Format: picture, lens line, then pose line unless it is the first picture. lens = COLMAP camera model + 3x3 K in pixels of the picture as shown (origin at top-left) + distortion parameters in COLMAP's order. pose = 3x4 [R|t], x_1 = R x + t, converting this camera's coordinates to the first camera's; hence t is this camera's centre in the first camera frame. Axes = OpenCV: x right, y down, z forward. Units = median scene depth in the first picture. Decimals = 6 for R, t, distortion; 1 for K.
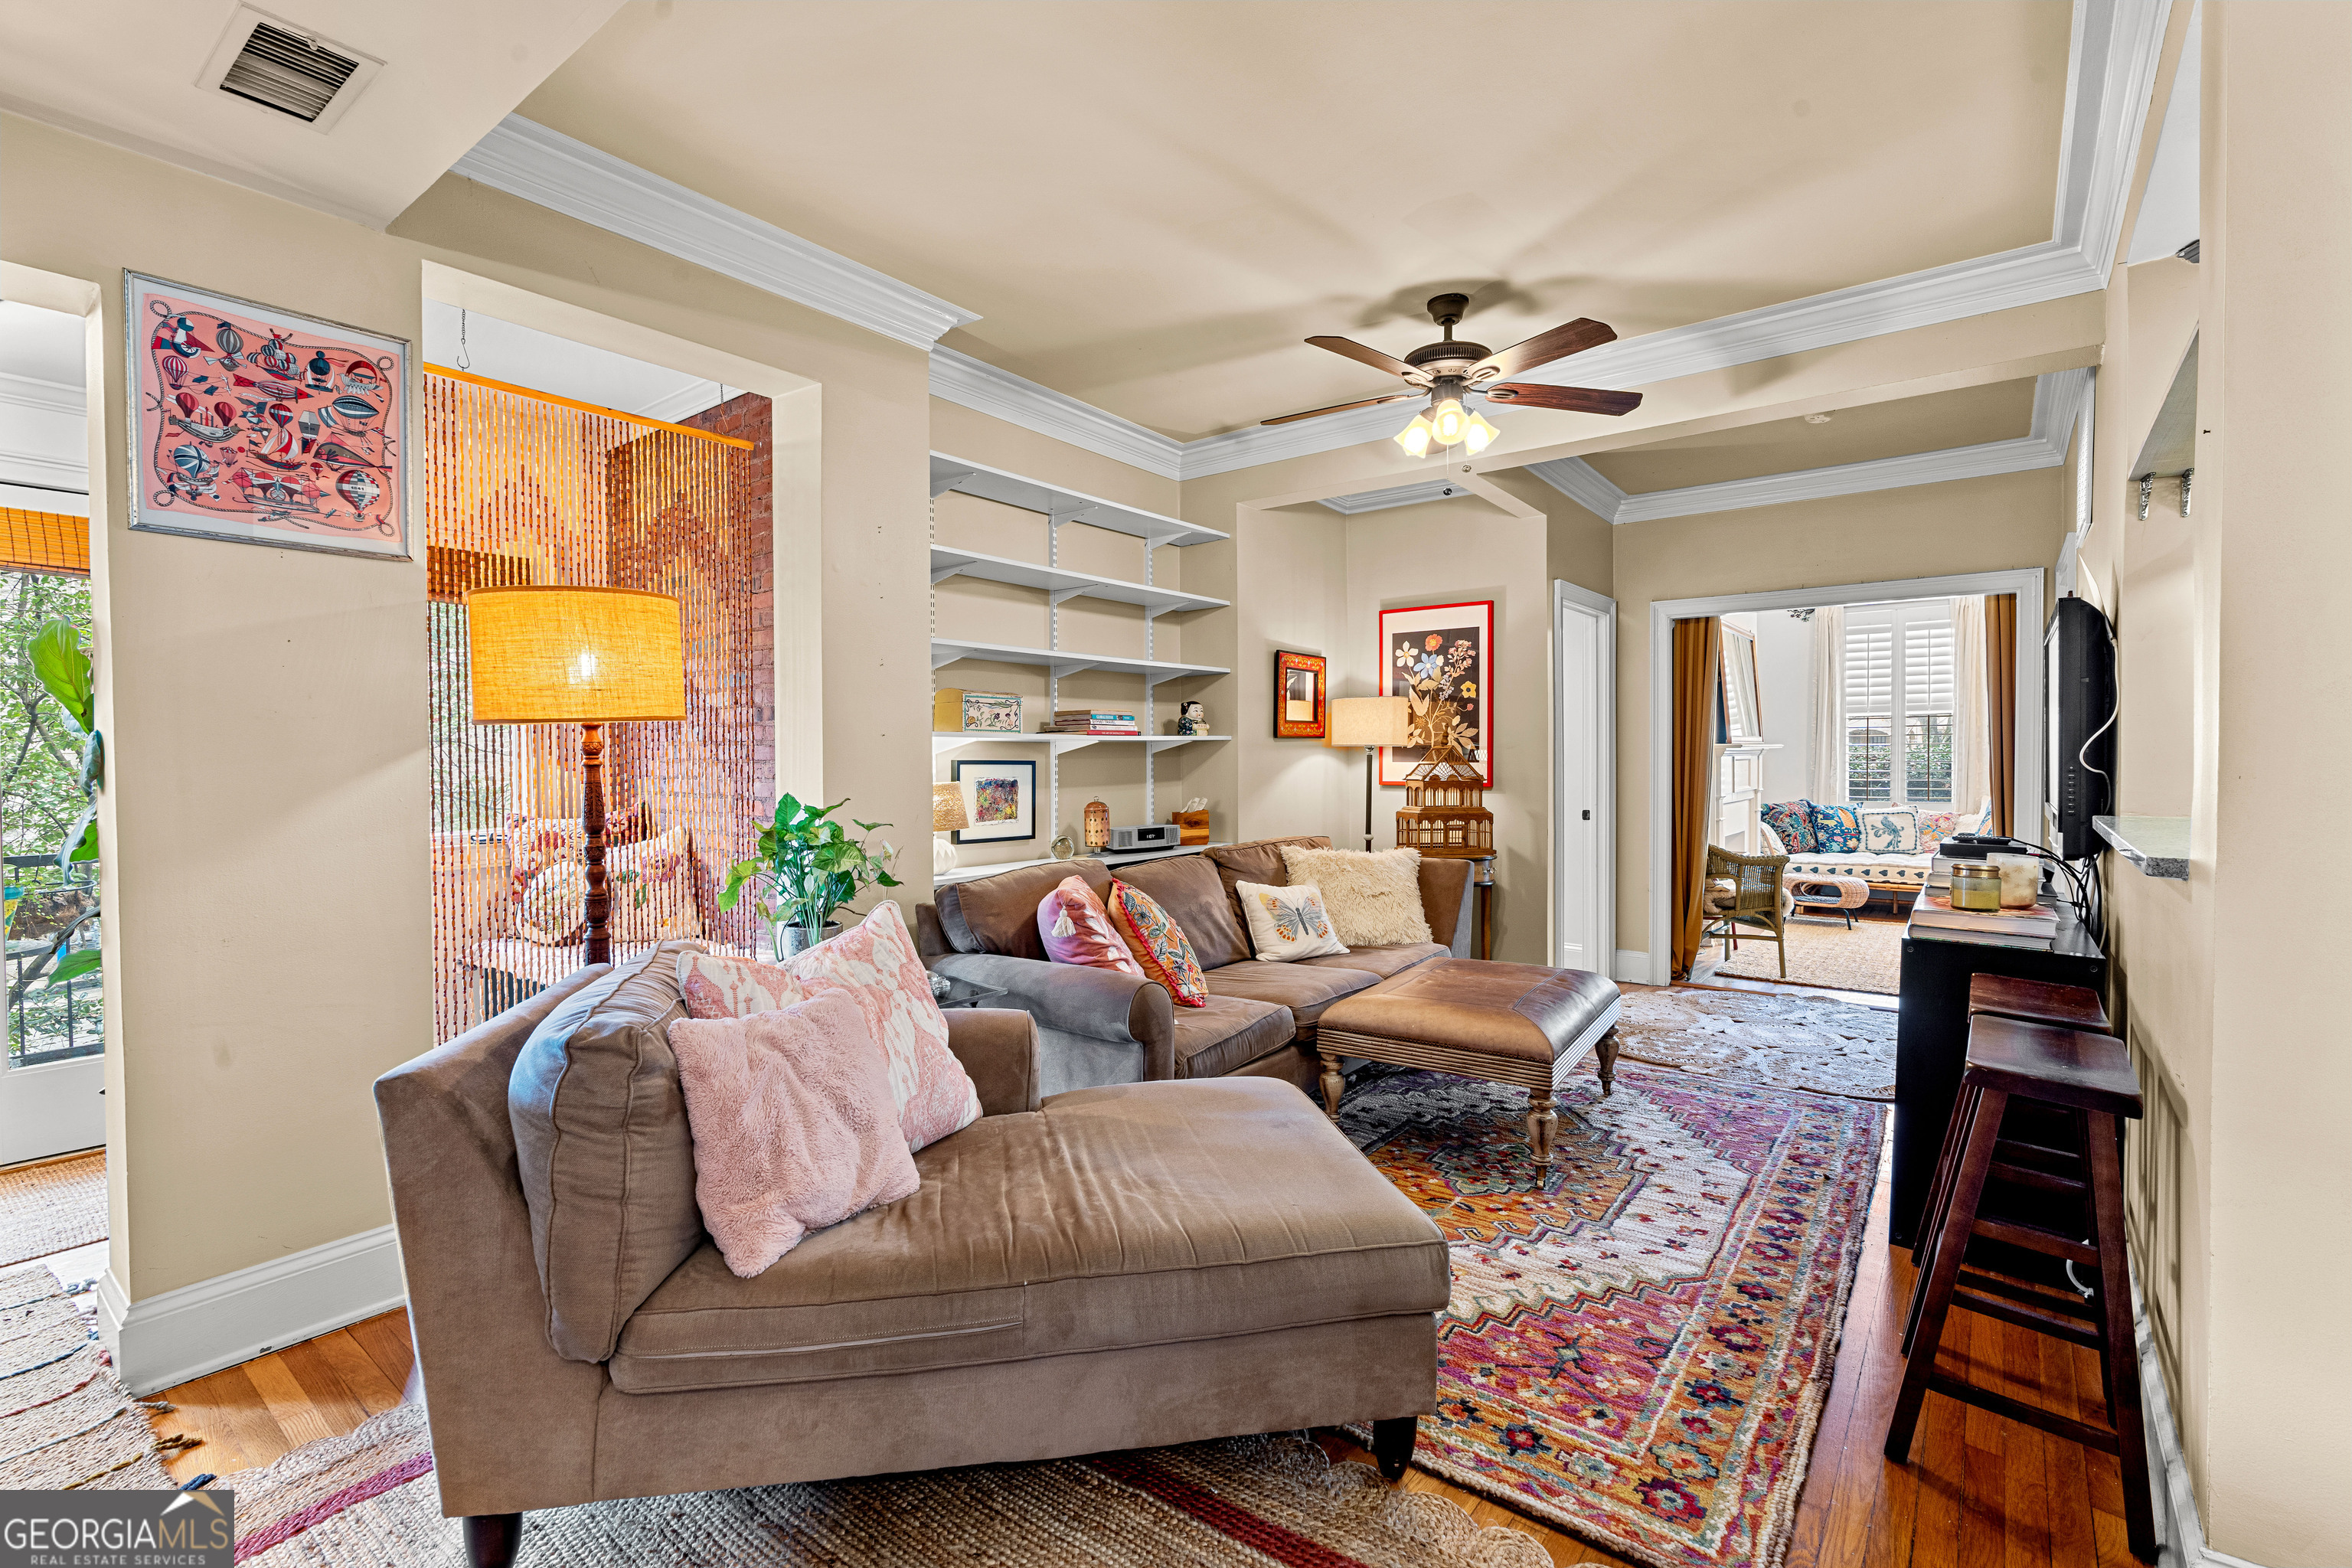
lens RADIAL K [[1053.0, 0, 1194.1], [0, 1053.0, 771.4], [0, 0, 1]] dist [-0.010108, 0.004062]
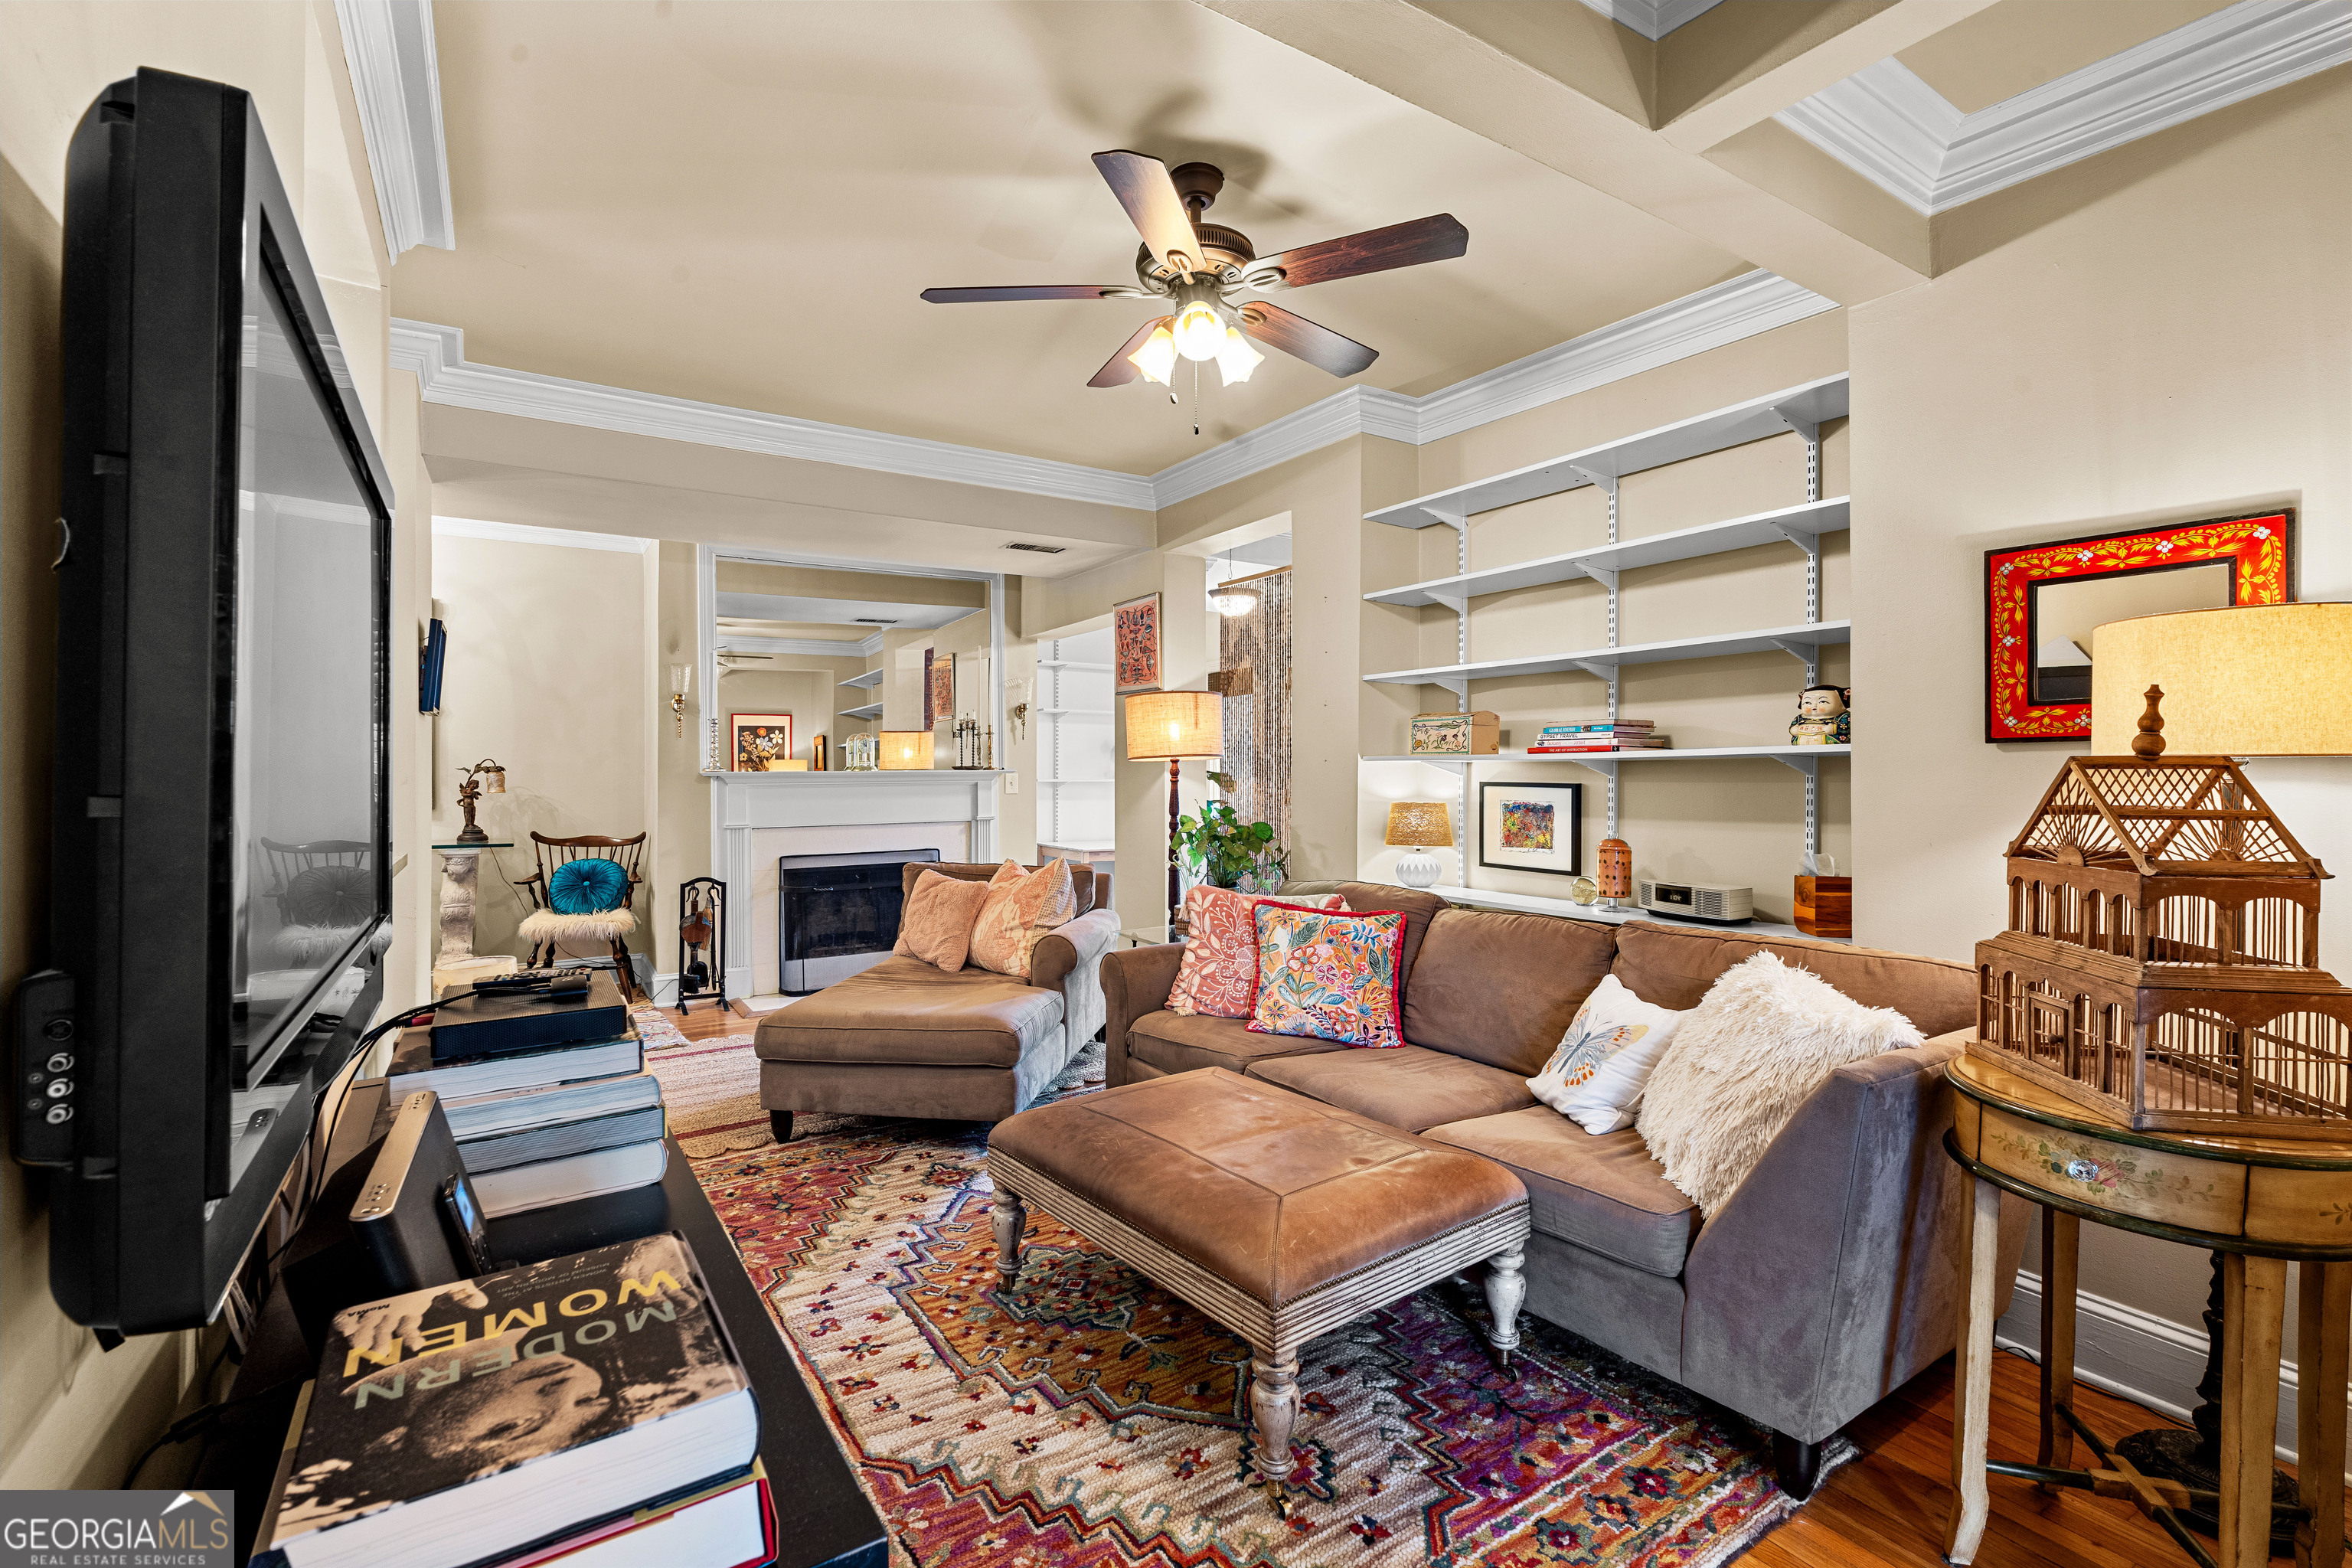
lens RADIAL K [[1053.0, 0, 1171.0], [0, 1053.0, 772.4], [0, 0, 1]] dist [-0.010108, 0.004062]
pose [[-0.339567, 0.004355, -0.940572, 0.768289], [-0.011699, 0.999892, 0.008854, -0.023399], [0.940509, 0.014010, -0.339479, 1.001748]]
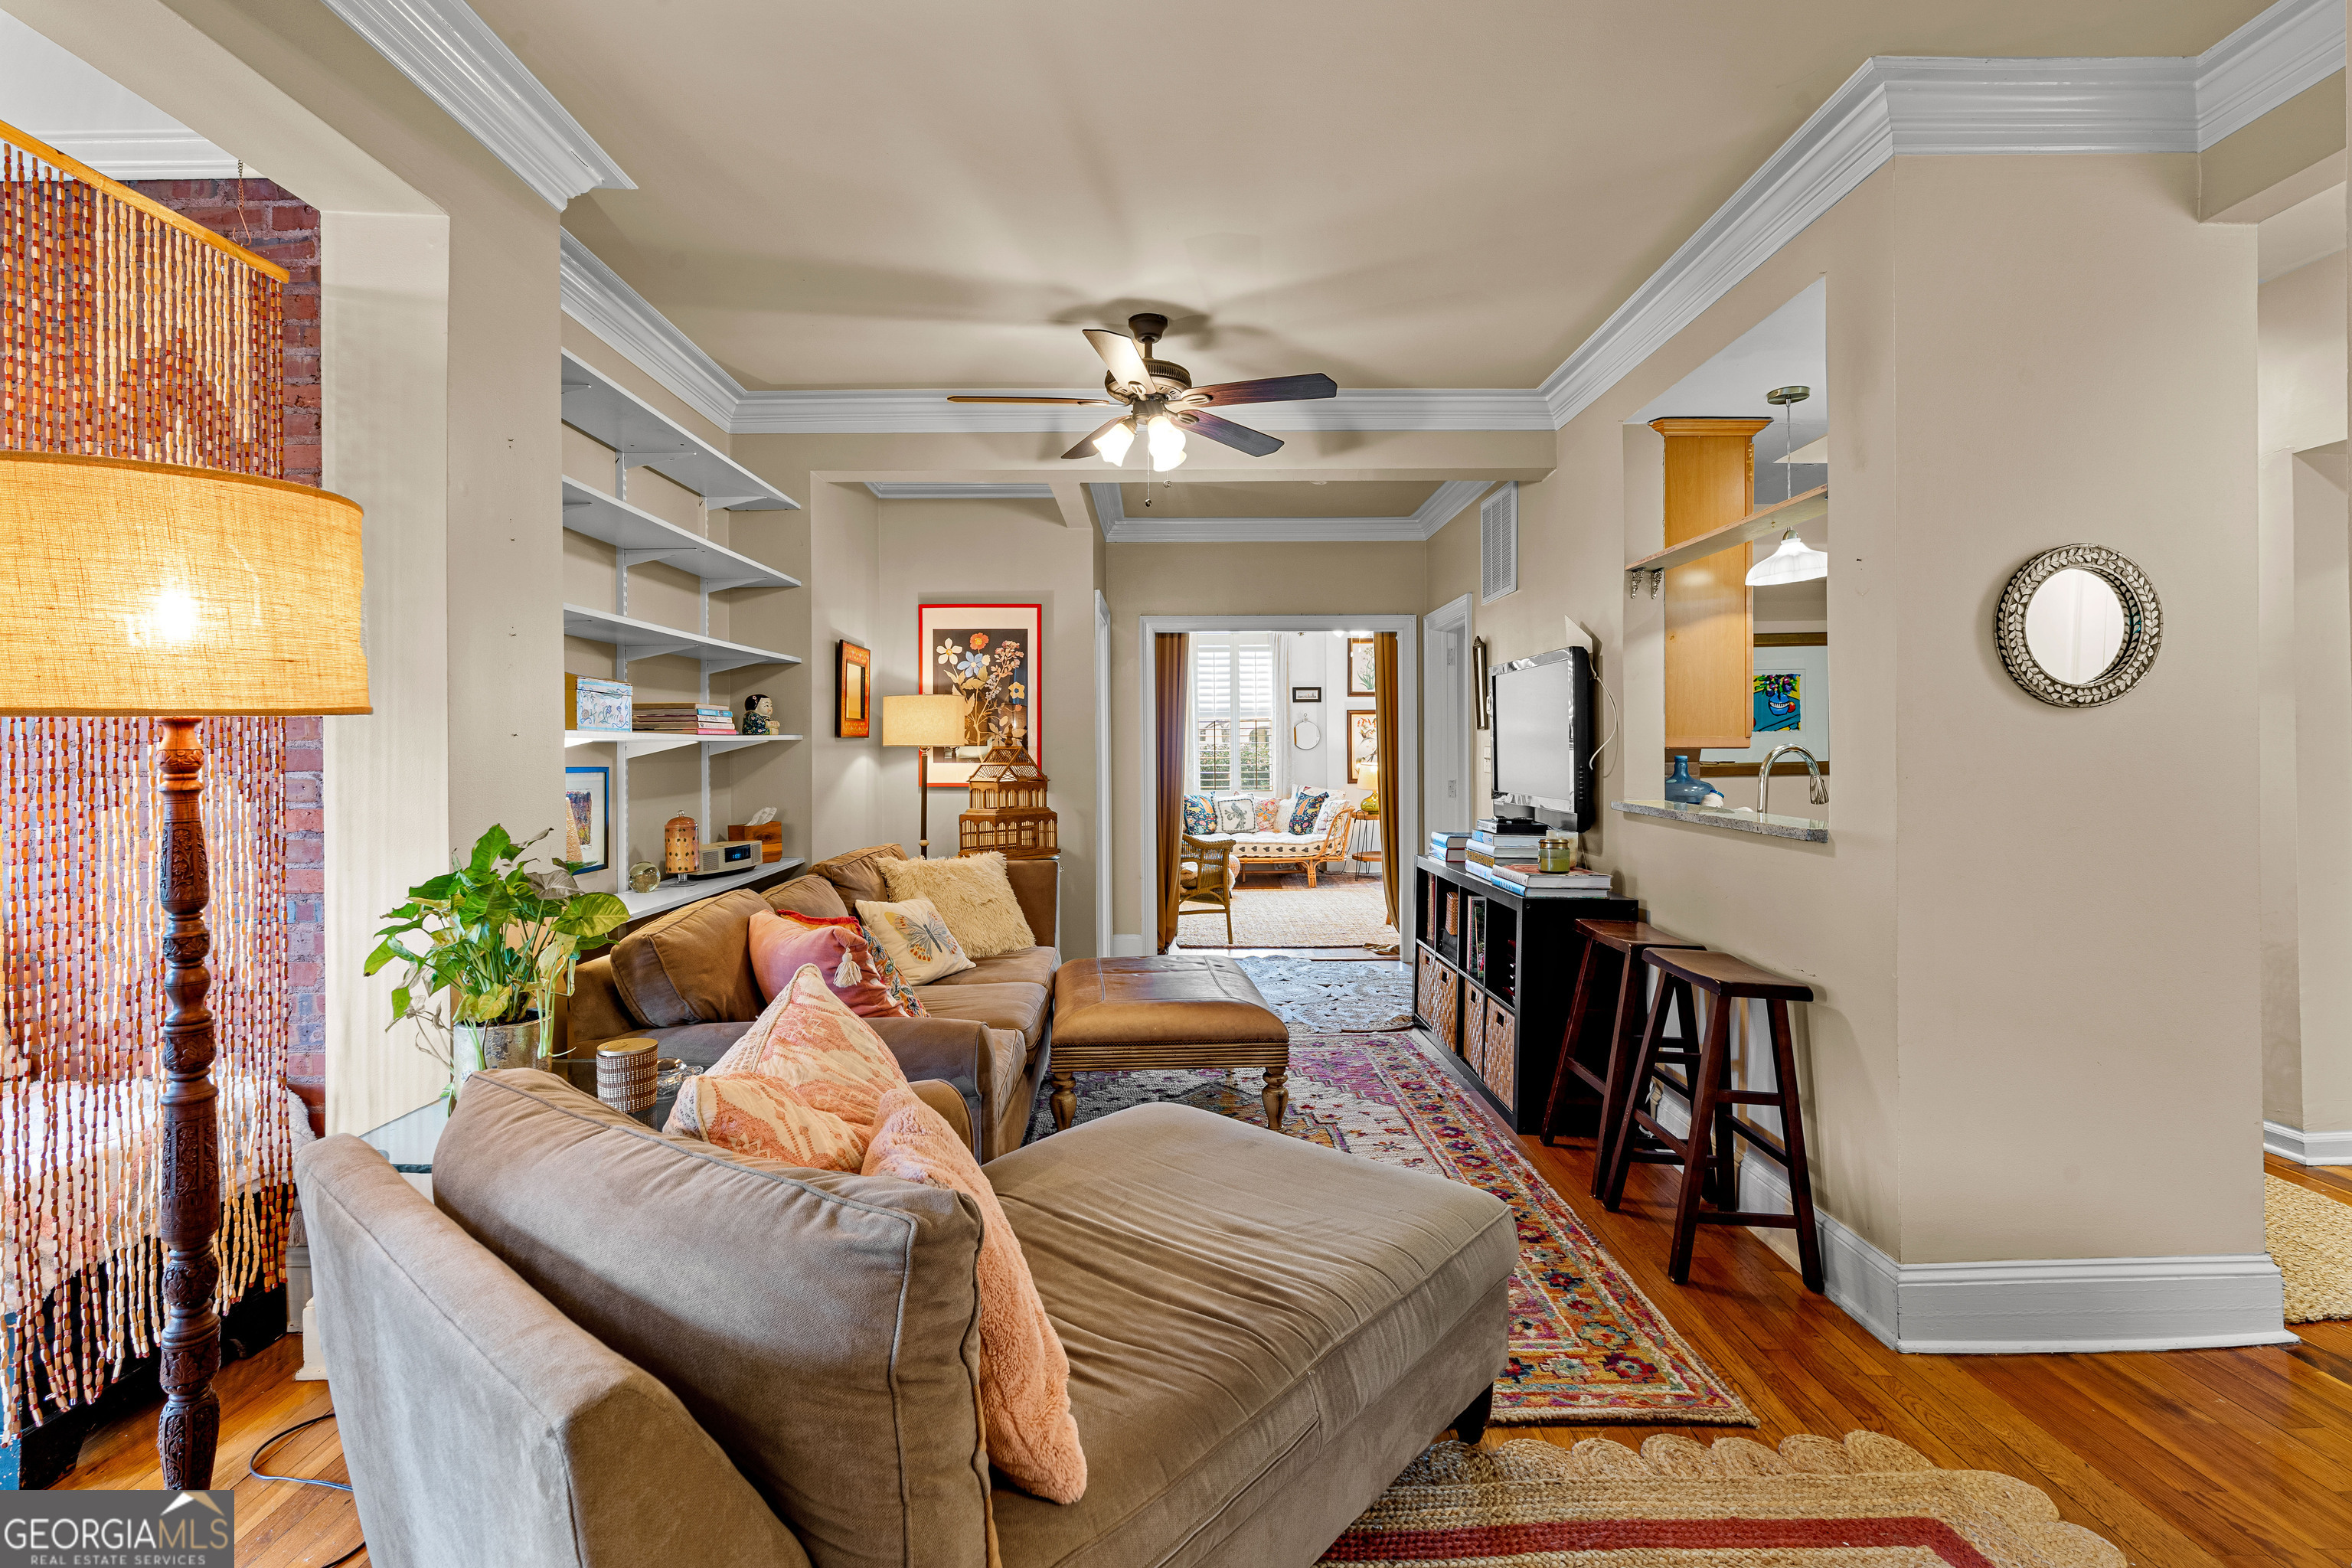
lens RADIAL K [[1053.0, 0, 1175.0], [0, 1053.0, 749.8], [0, 0, 1]] dist [-0.010108, 0.004062]
pose [[0.791180, 0.000101, 0.611583, -0.299283], [0.008802, 0.999895, -0.011551, -0.010318], [-0.611520, 0.014521, 0.791096, 0.139073]]
